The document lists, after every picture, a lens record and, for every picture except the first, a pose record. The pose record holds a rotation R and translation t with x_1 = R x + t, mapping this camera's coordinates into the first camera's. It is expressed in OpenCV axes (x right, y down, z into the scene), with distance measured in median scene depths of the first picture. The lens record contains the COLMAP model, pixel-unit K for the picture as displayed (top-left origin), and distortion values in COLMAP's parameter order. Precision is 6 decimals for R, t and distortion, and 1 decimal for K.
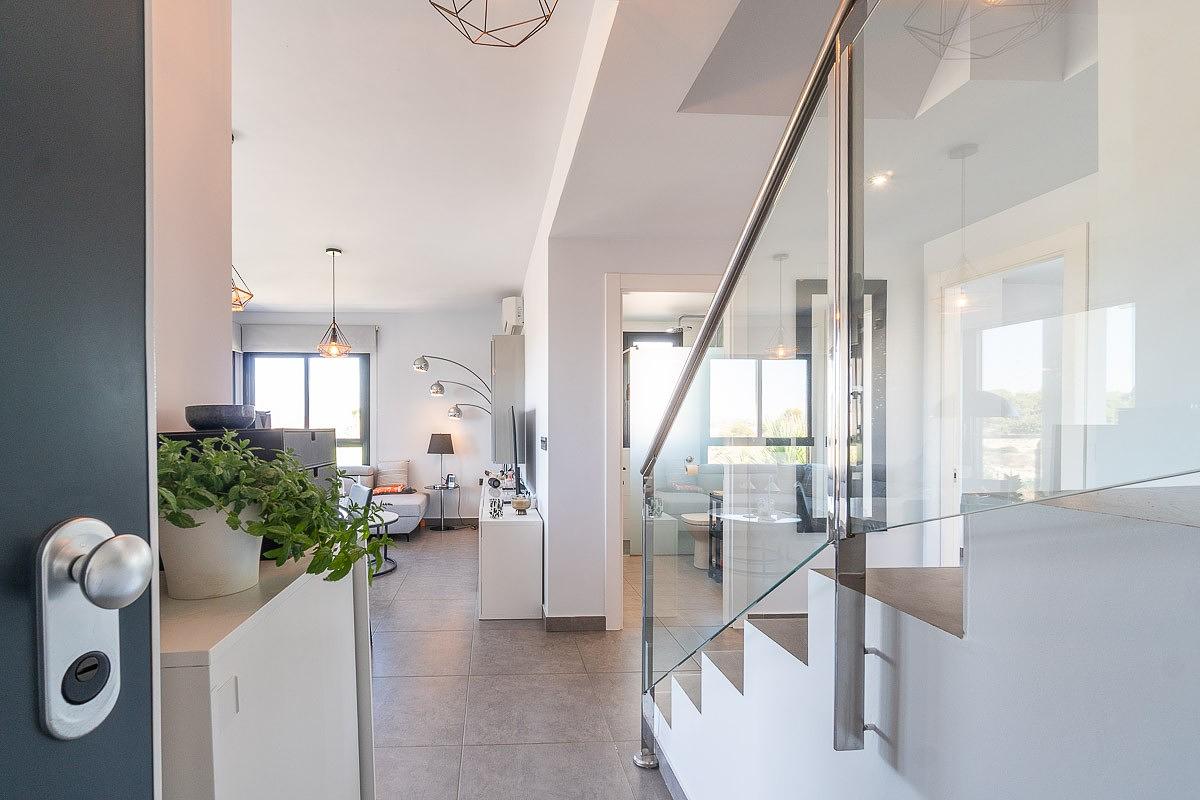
lens RADIAL K [[521.0, 0, 524.5], [0, 521.0, 431.2], [0, 0, 1]] dist [-0.006996, 0.000742]
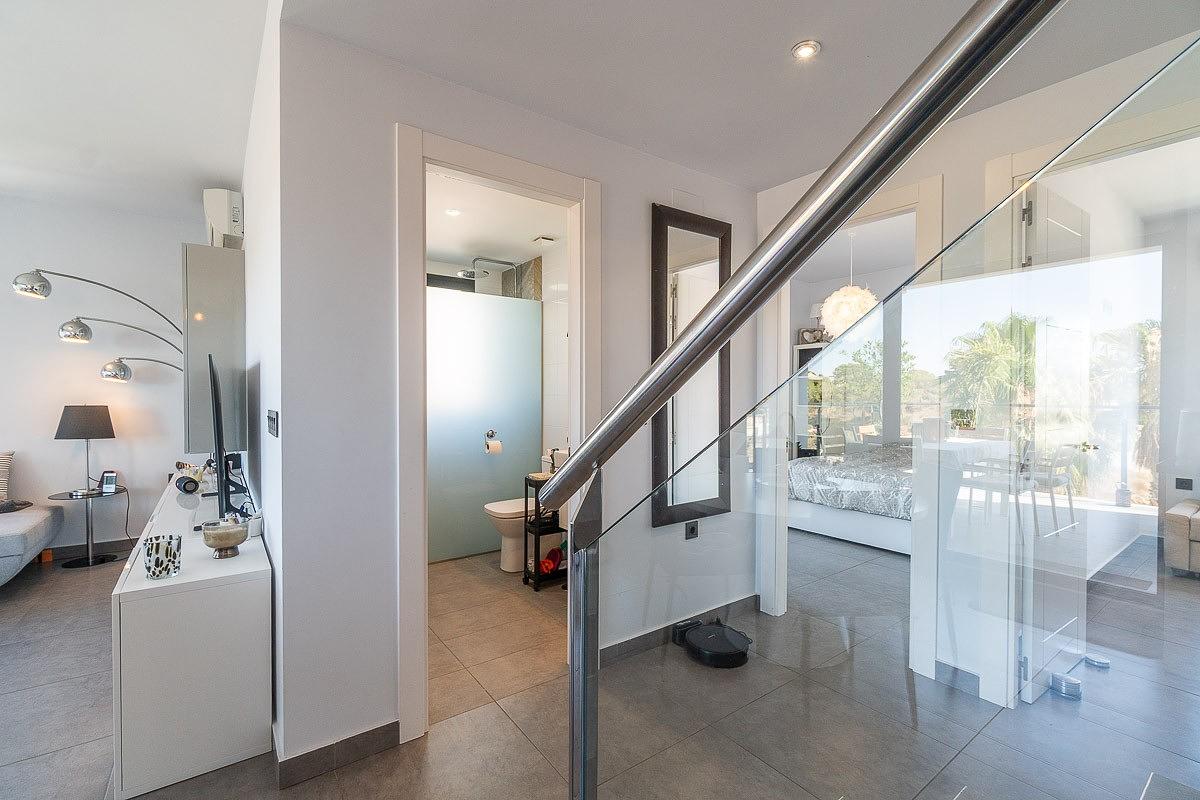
lens RADIAL K [[521.0, 0, 589.7], [0, 521.0, 397.6], [0, 0, 1]] dist [-0.006996, 0.000742]
pose [[0.845532, -0.005359, 0.533898, 0.016116], [0.006413, 0.999979, -0.000118, -0.000718], [-0.533886, 0.003524, 0.845549, 0.218690]]
